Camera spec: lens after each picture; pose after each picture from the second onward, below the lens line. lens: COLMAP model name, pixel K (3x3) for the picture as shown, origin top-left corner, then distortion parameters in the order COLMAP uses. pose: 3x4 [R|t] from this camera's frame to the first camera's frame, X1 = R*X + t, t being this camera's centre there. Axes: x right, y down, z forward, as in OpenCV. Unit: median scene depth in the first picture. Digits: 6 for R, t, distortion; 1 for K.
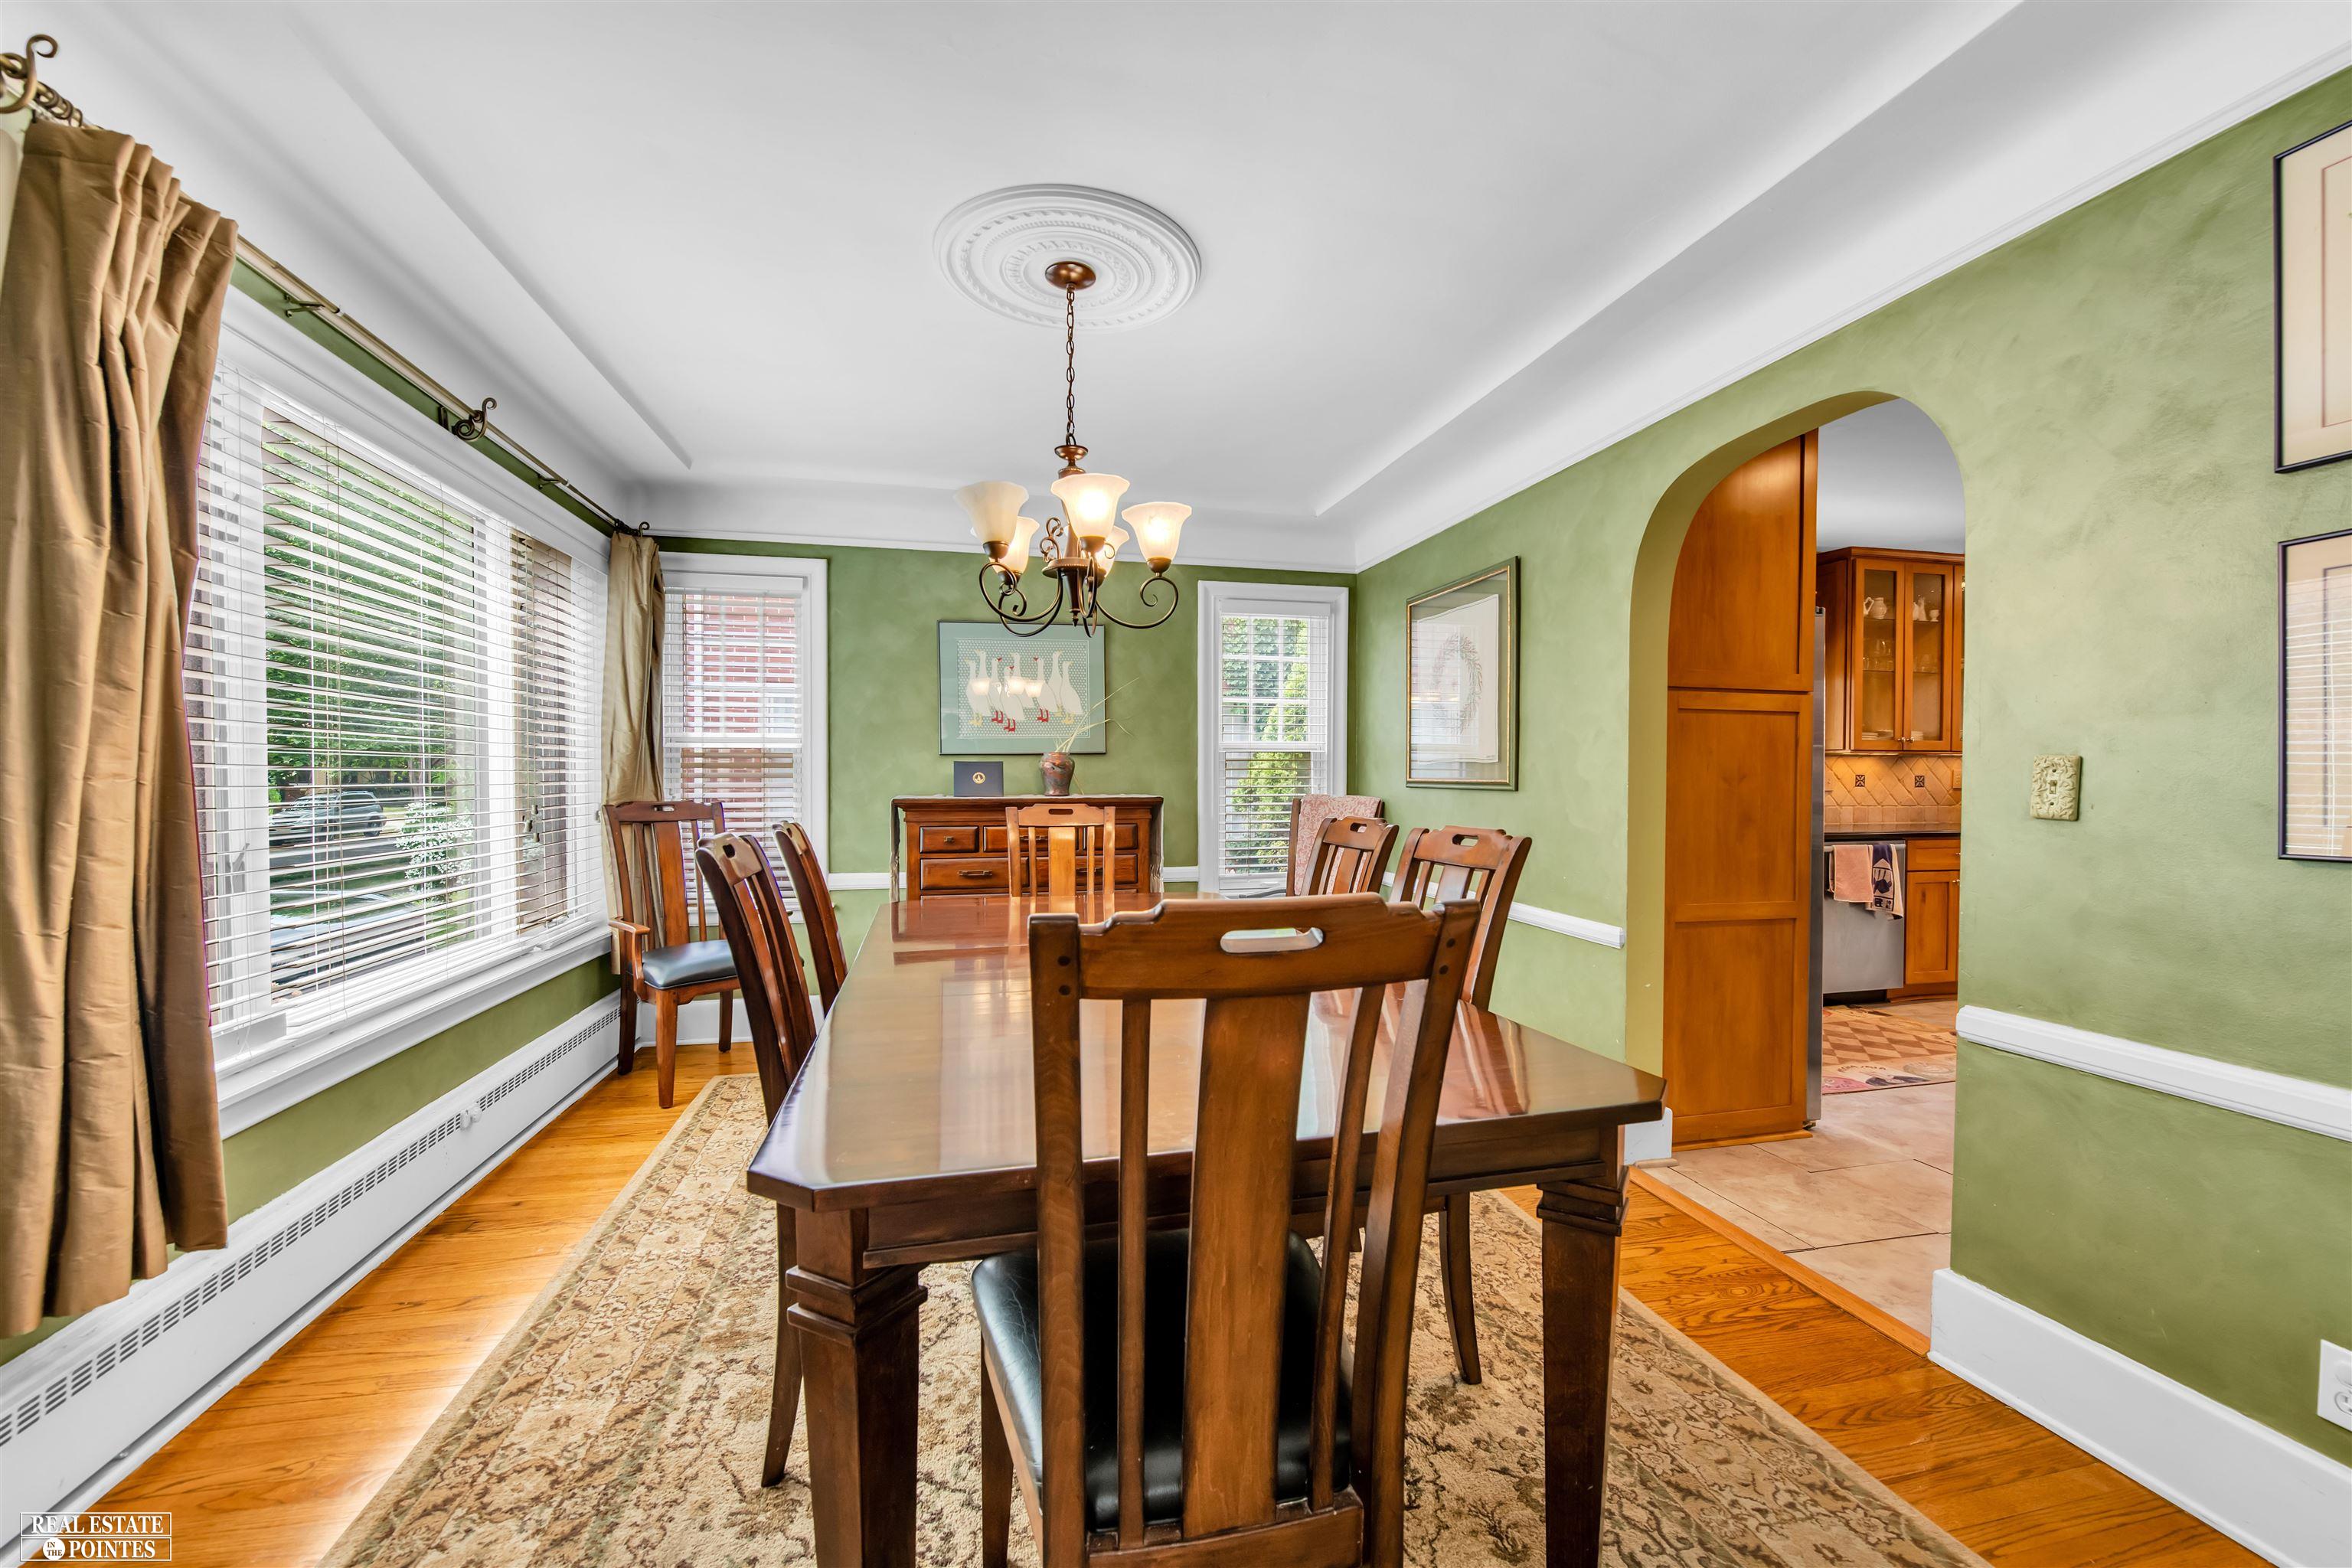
lens RADIAL K [[961.2, 0, 1188.7], [0, 961.2, 786.8], [0, 0, 1]] dist [-0.011517, -0.001236]
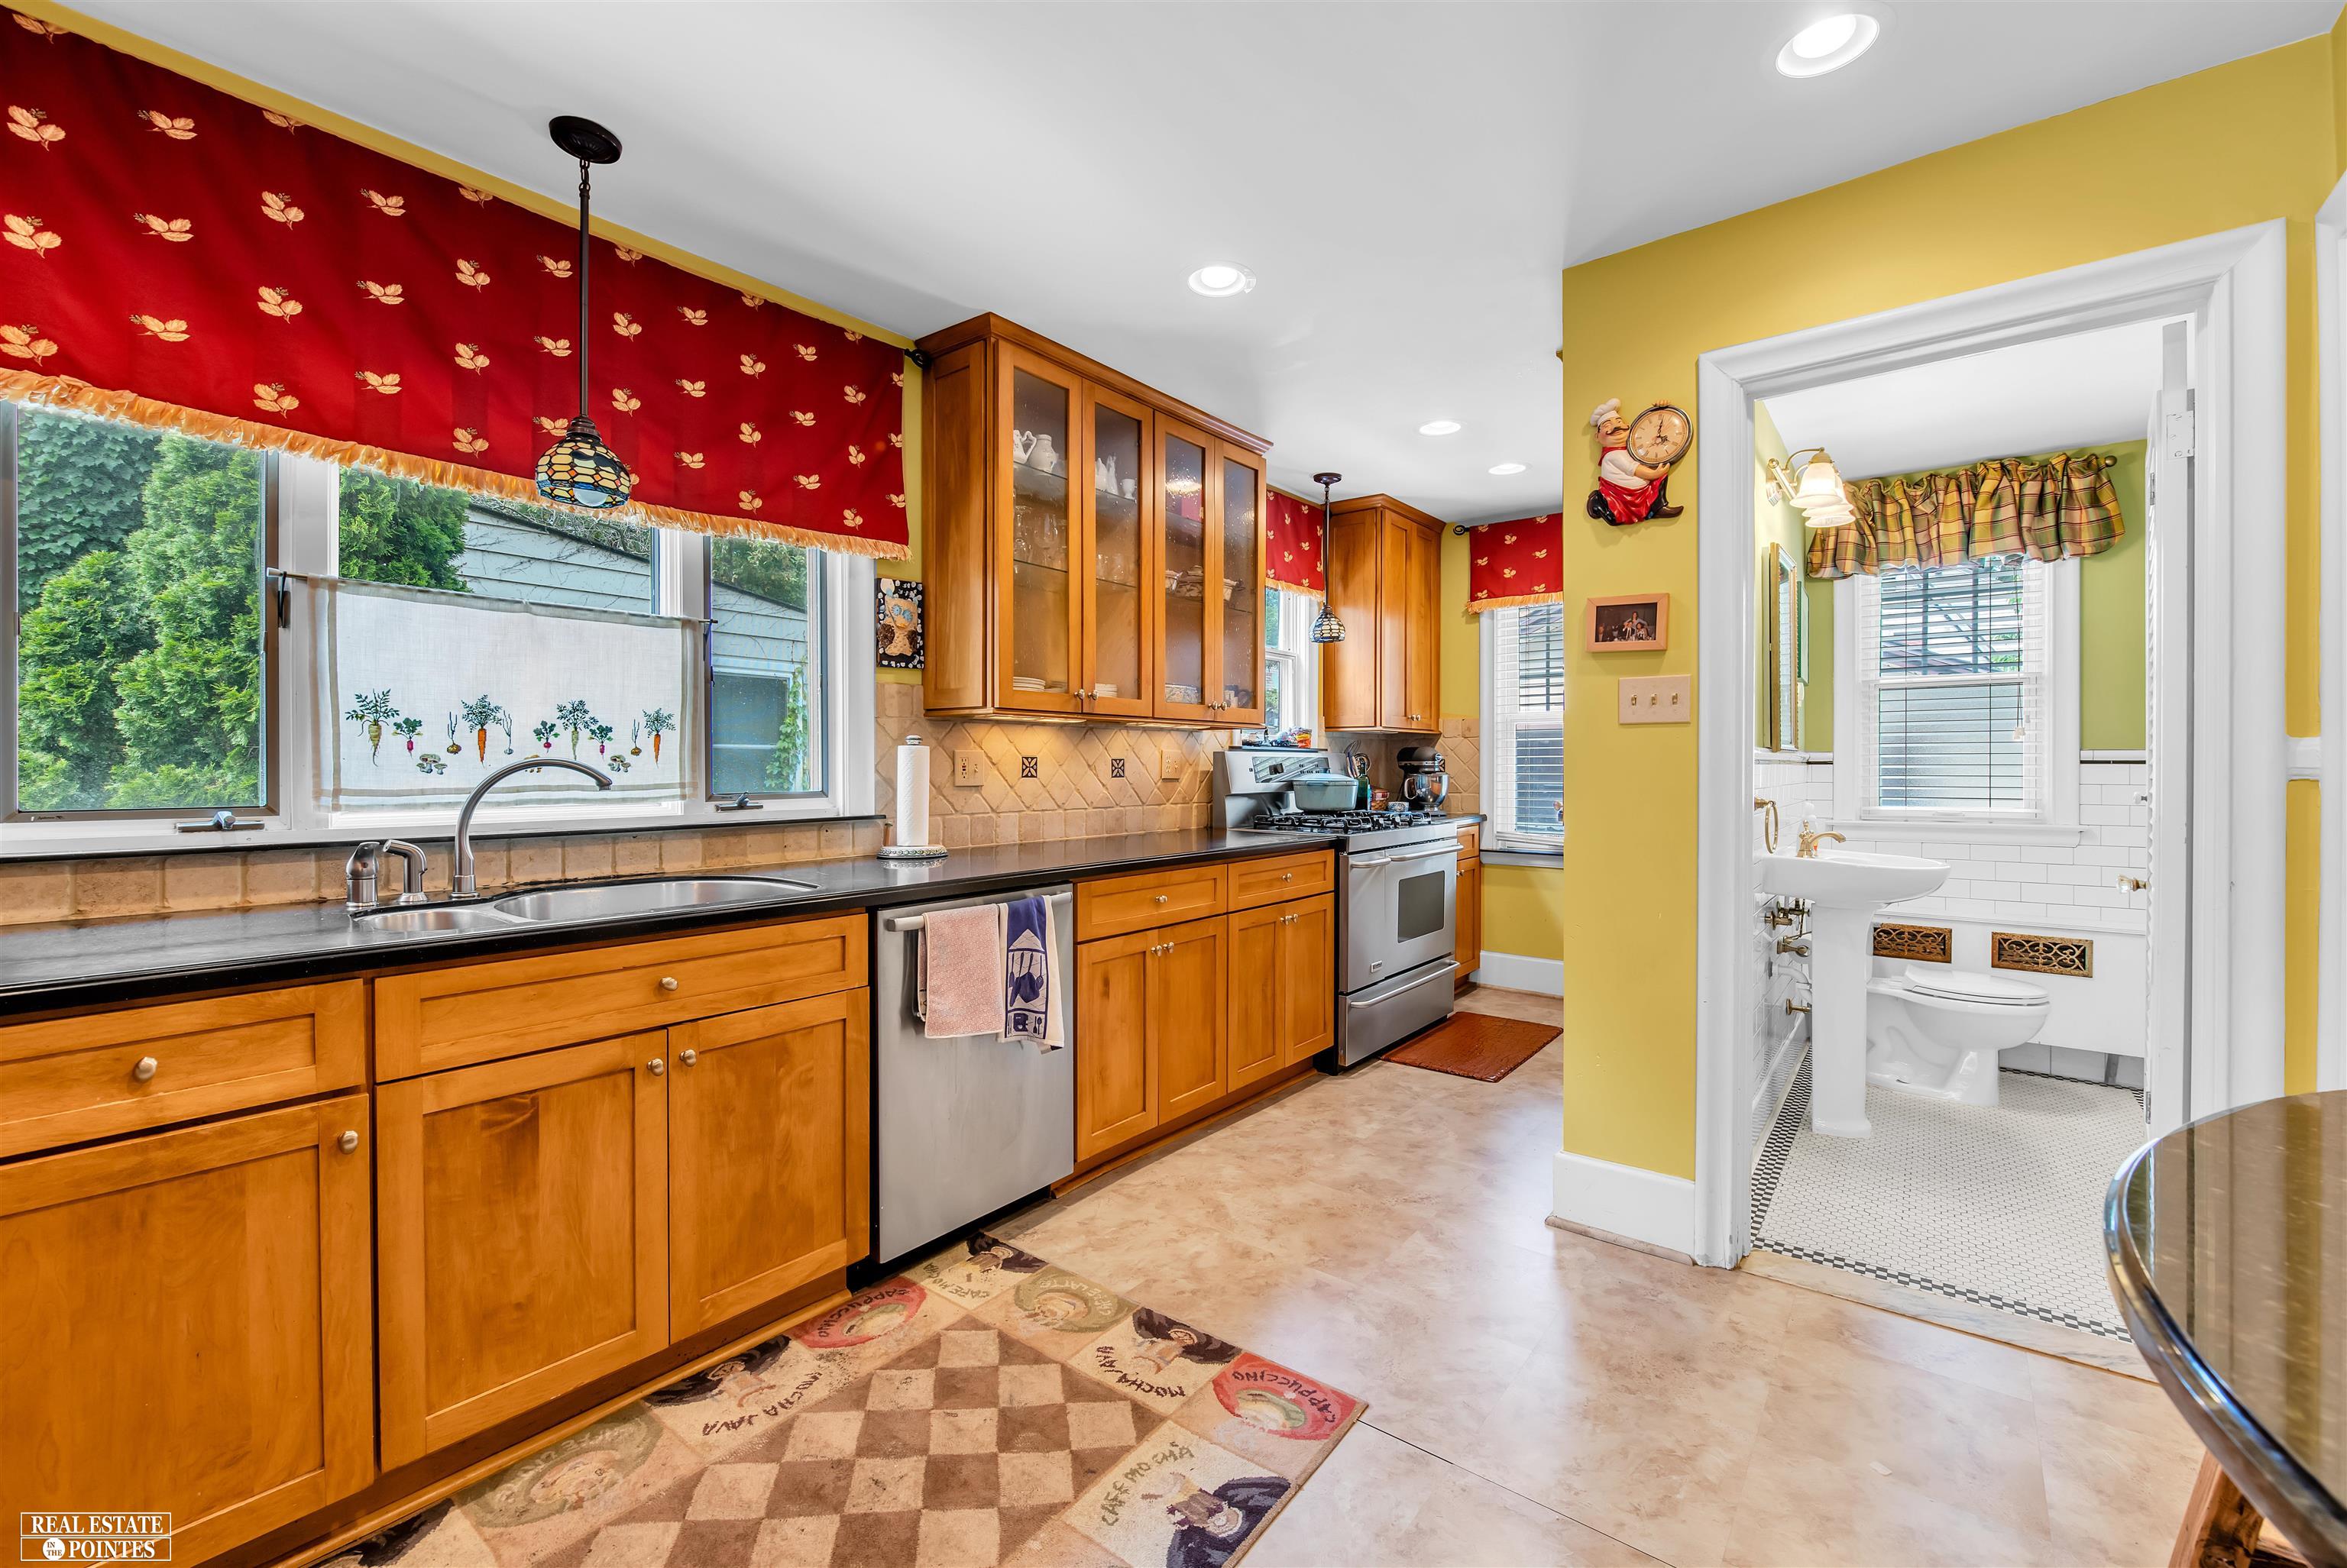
lens RADIAL K [[959.0, 0, 1190.6], [0, 959.0, 780.0], [0, 0, 1]] dist [-0.011517, -0.001236]
pose [[0.783035, -0.016211, 0.621766, 0.479621], [0.013828, 0.999867, 0.008653, -0.002596], [-0.621823, 0.001822, 0.783155, 0.556409]]
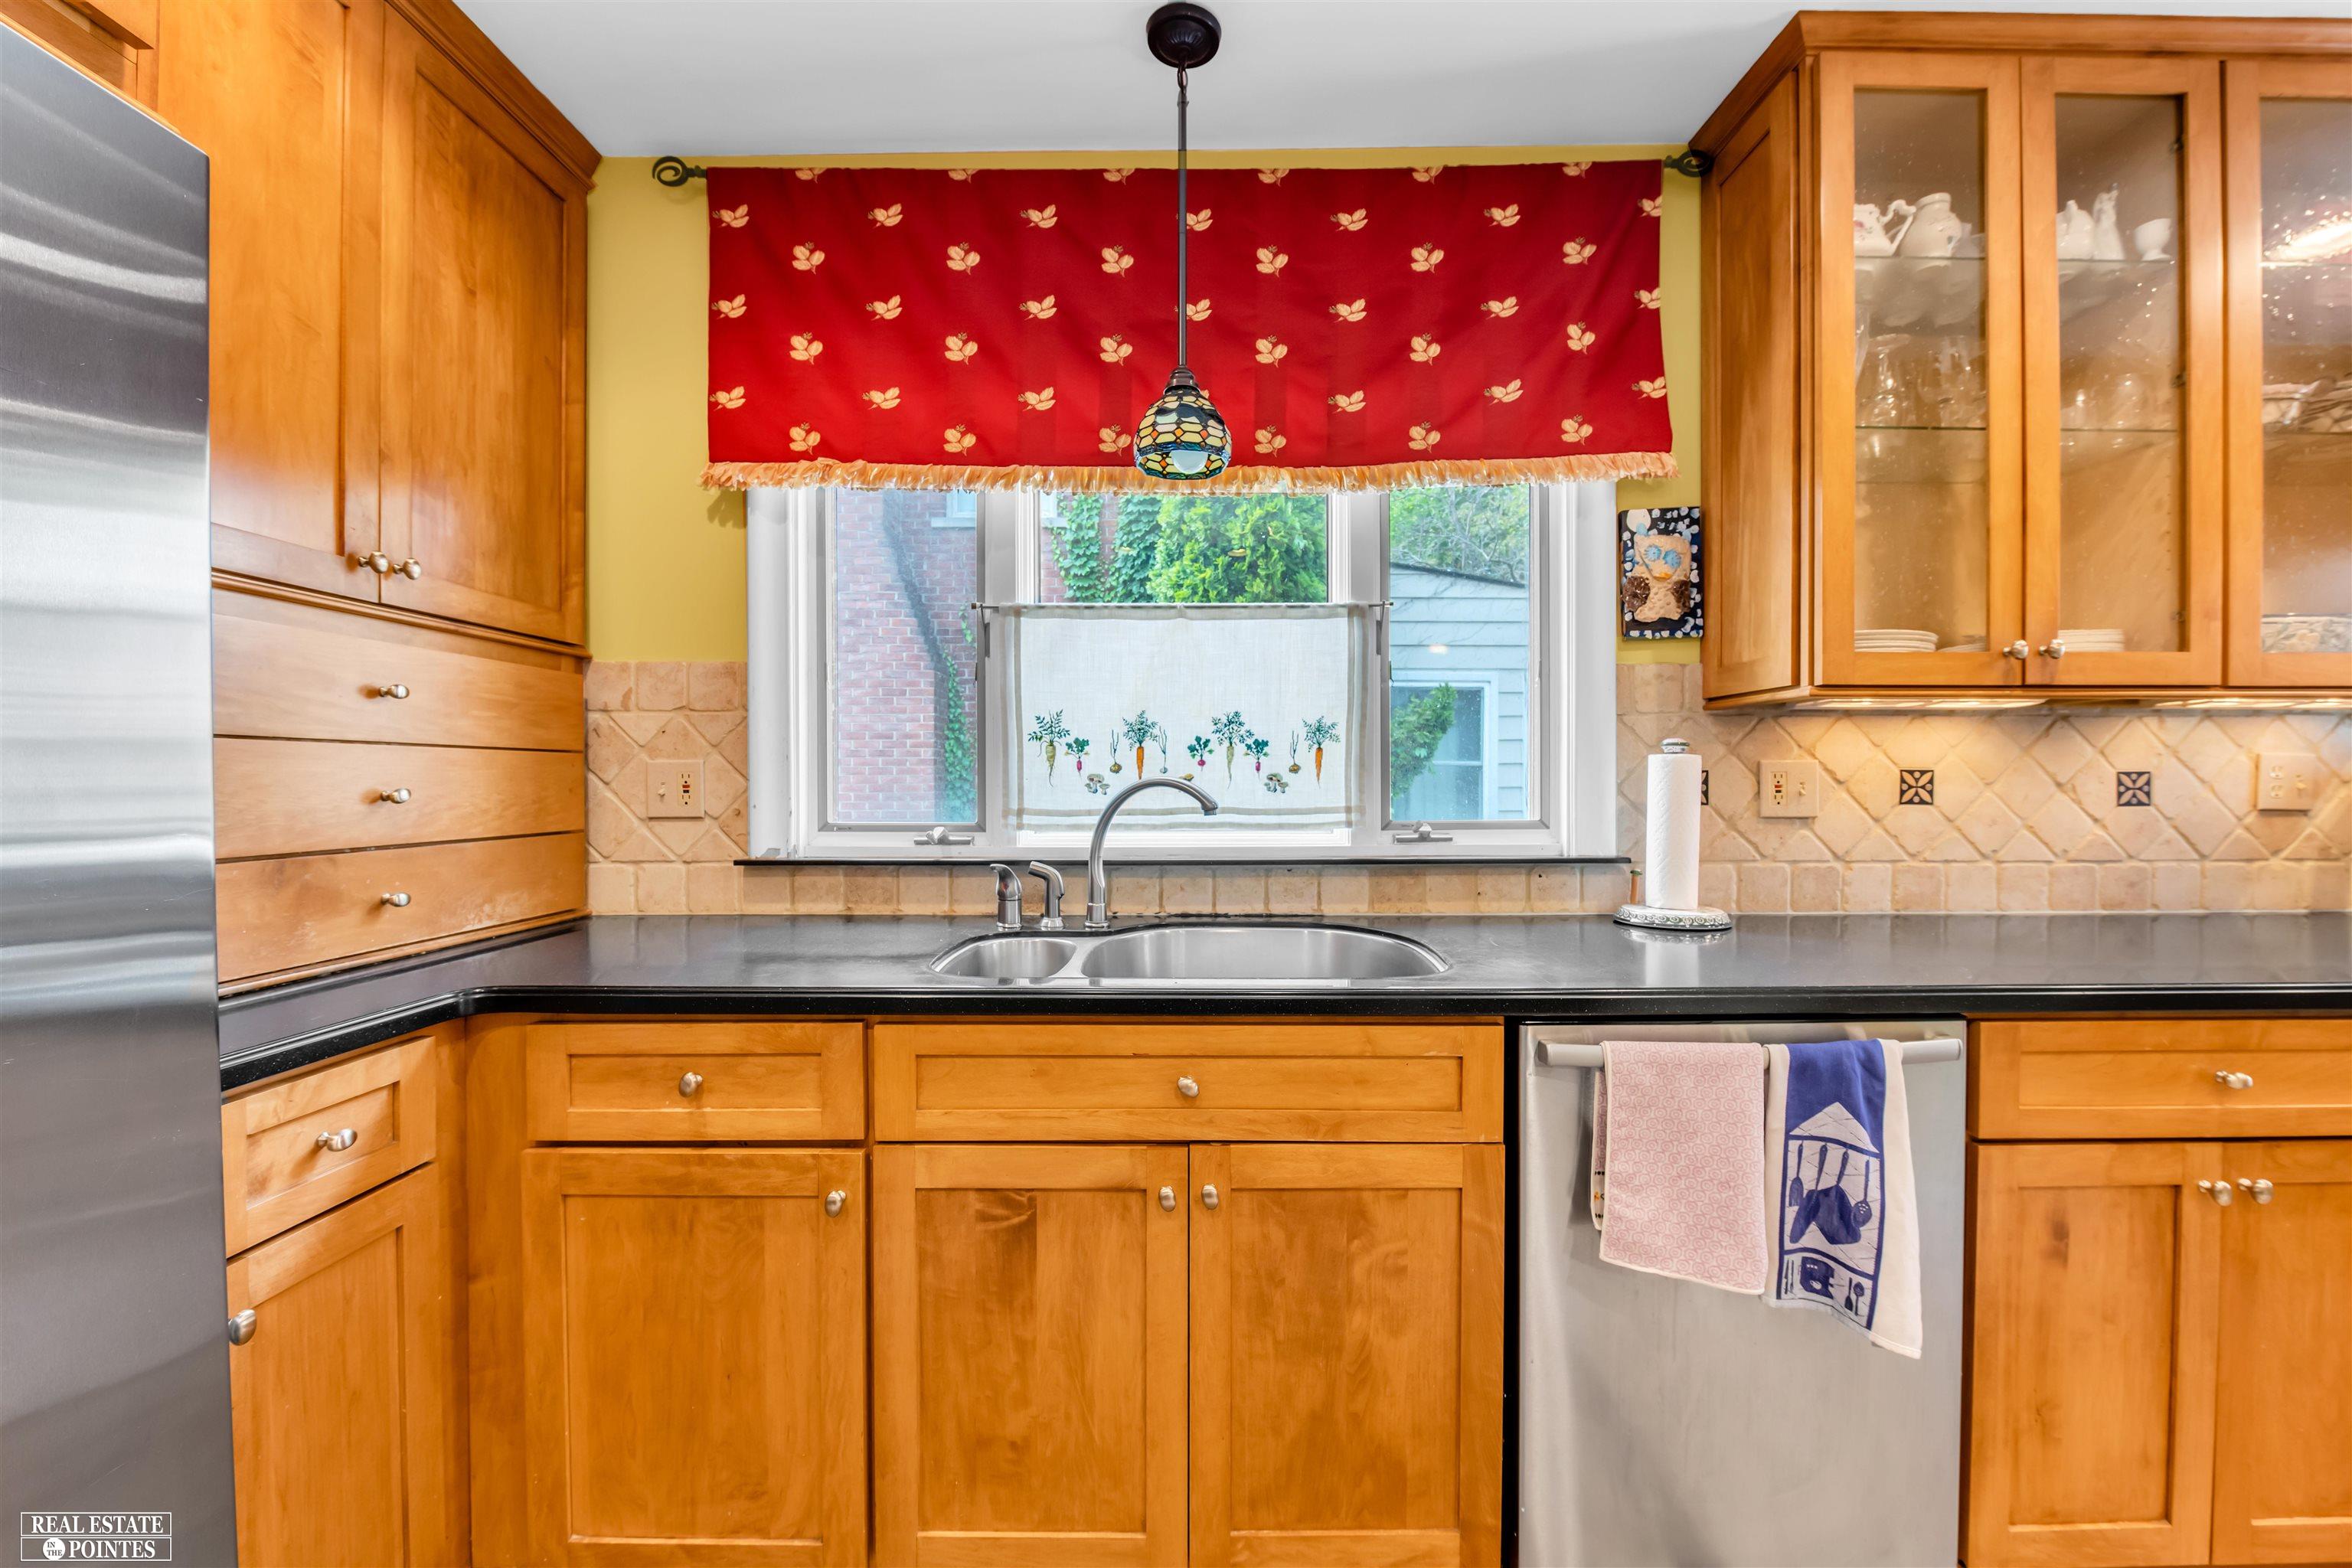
lens RADIAL K [[961.2, 0, 1140.2], [0, 961.2, 792.6], [0, 0, 1]] dist [-0.011517, -0.001236]
pose [[0.970742, -0.006327, -0.240043, 0.593750], [0.004995, 0.999969, -0.006154, -0.004384], [0.240075, 0.004775, 0.970743, 0.695226]]
